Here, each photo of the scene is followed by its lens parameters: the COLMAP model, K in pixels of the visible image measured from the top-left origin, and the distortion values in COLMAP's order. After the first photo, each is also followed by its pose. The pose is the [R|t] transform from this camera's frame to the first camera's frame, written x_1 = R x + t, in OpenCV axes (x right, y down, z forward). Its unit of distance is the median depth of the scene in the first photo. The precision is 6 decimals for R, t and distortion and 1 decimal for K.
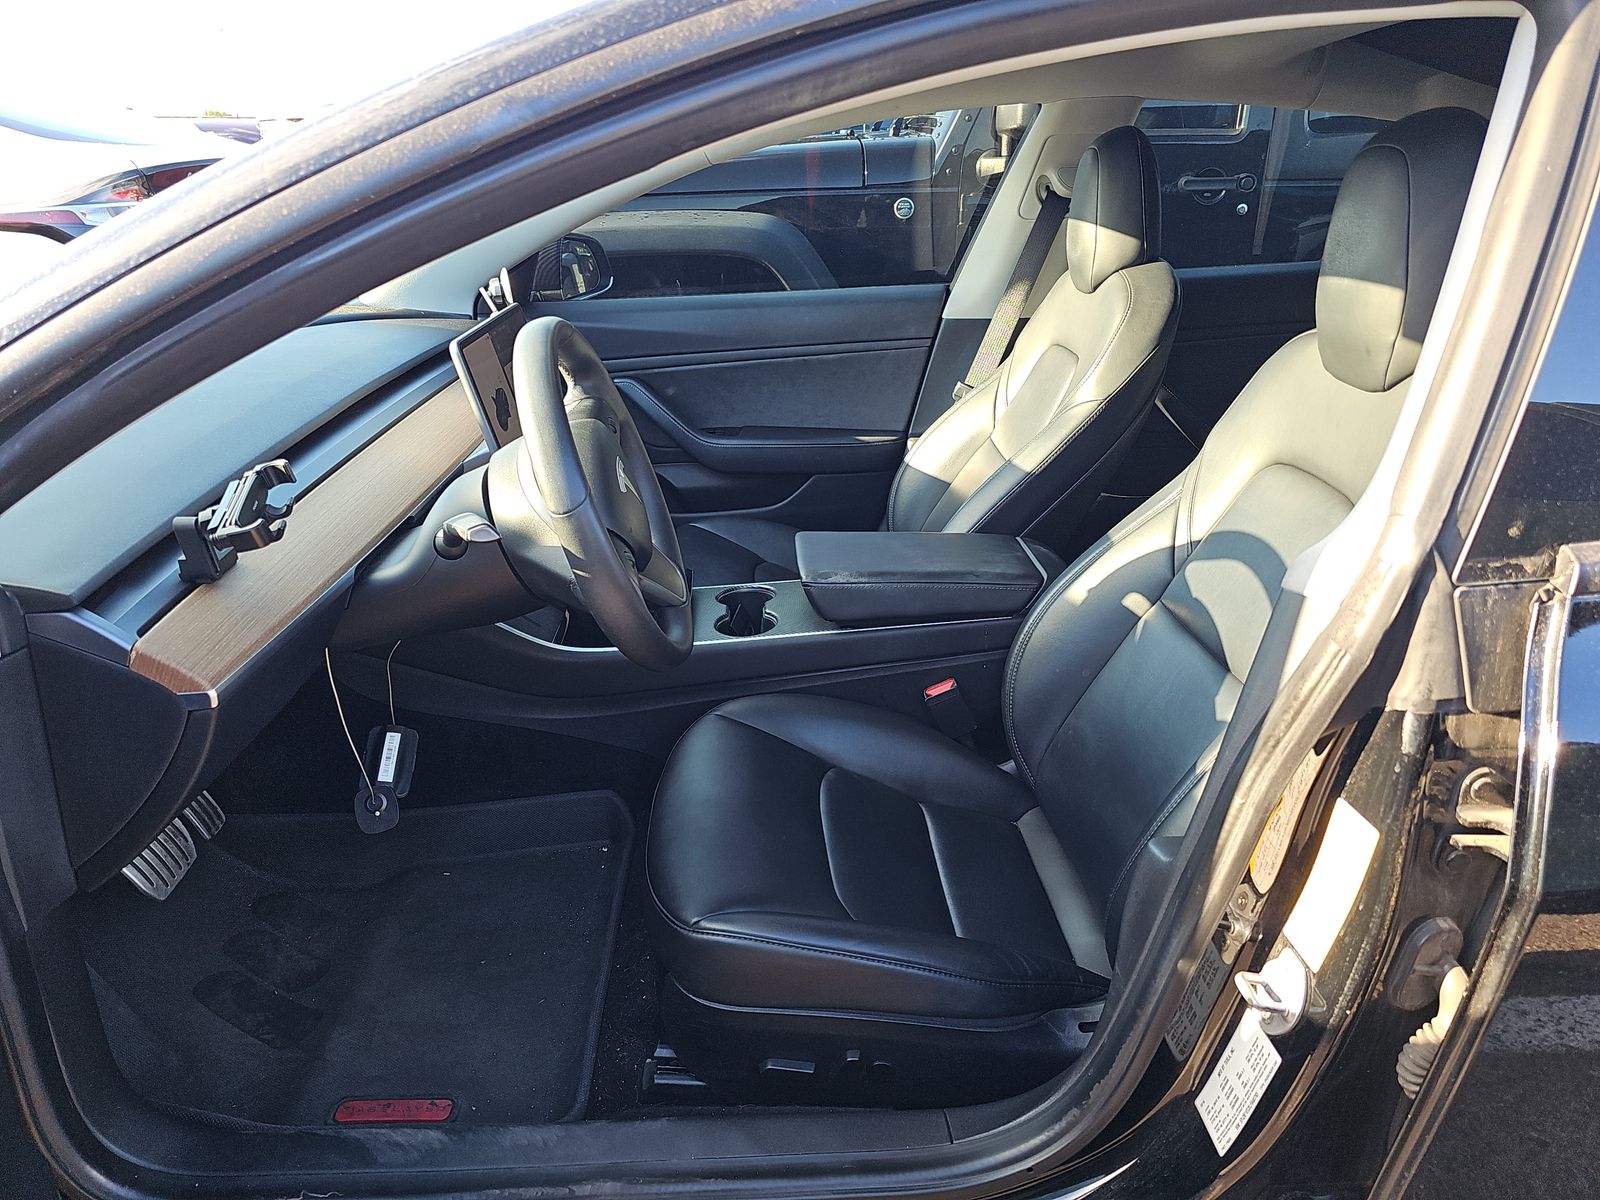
lens RADIAL K [[1086.5, 0, 800.0], [0, 1086.5, 600.0], [0, 0, 1]] dist [0.050856, -0.062600]
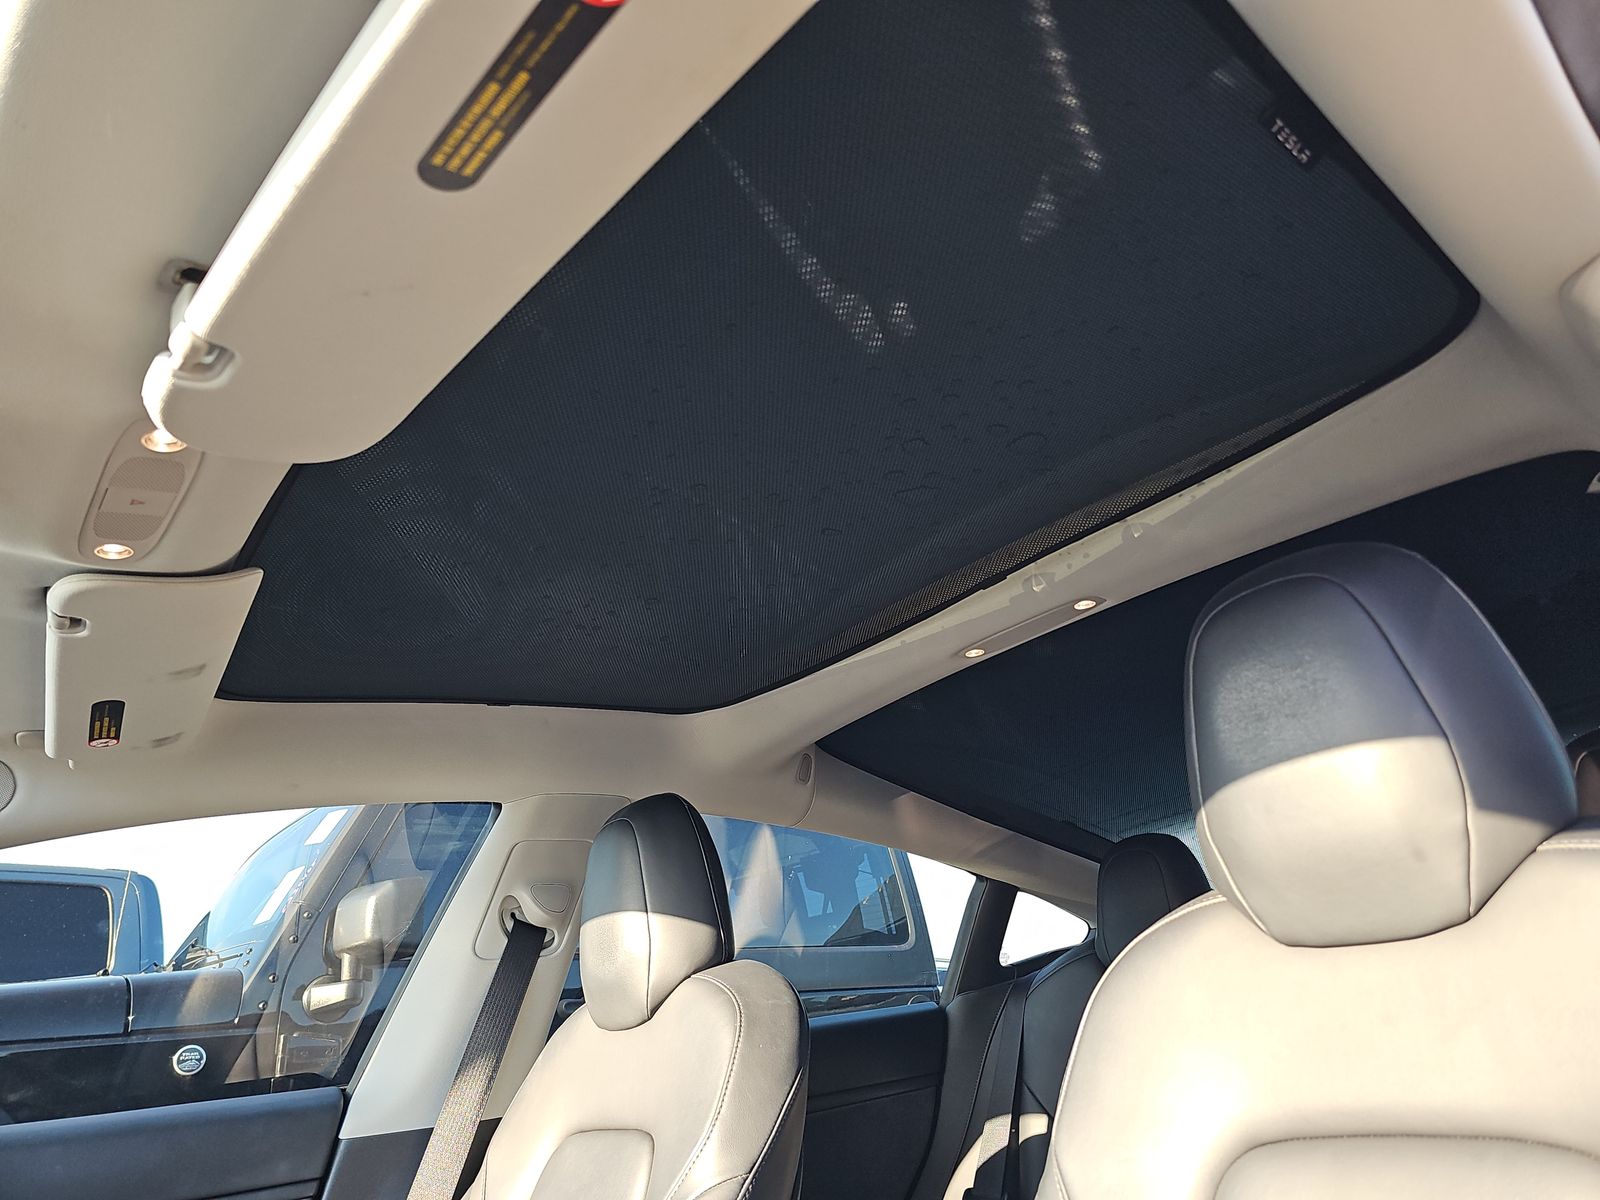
lens RADIAL K [[1086.5, 0, 800.0], [0, 1086.5, 600.0], [0, 0, 1]] dist [0.050856, -0.062600]
pose [[0.811917, 0.171581, 0.557988, -0.046525], [0.285581, 0.716907, -0.635993, -0.022012], [-0.509150, 0.675725, 0.533069, 0.367276]]
